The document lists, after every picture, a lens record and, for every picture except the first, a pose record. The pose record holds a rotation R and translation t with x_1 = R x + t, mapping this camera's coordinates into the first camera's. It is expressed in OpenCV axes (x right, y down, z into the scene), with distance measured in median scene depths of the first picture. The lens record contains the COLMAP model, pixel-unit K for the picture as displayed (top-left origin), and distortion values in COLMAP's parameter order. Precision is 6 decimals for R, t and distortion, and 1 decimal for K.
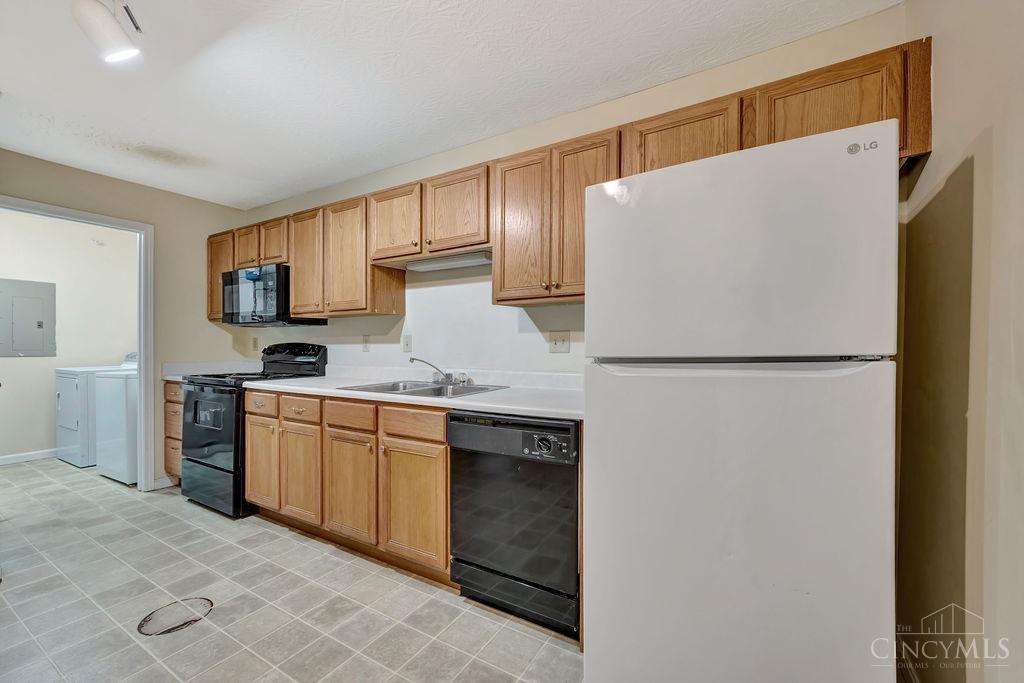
lens RADIAL K [[415.6, 0, 516.2], [0, 415.6, 338.8], [0, 0, 1]] dist [-0.004327, 0.000456]
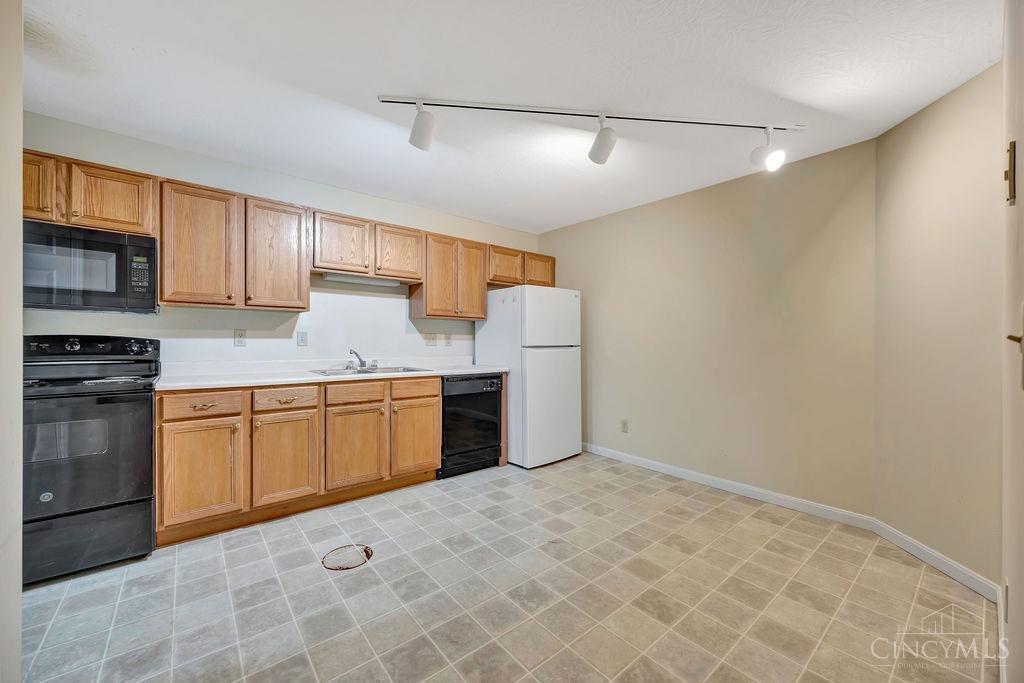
lens RADIAL K [[393.9, 0, 506.3], [0, 393.9, 341.7], [0, 0, 1]] dist [-0.003789, -0.000069]
pose [[0.339064, 0.009085, 0.940719, -1.611874], [-0.017466, 0.999842, -0.003360, 0.019397], [-0.940601, -0.015291, 0.339169, 0.151412]]
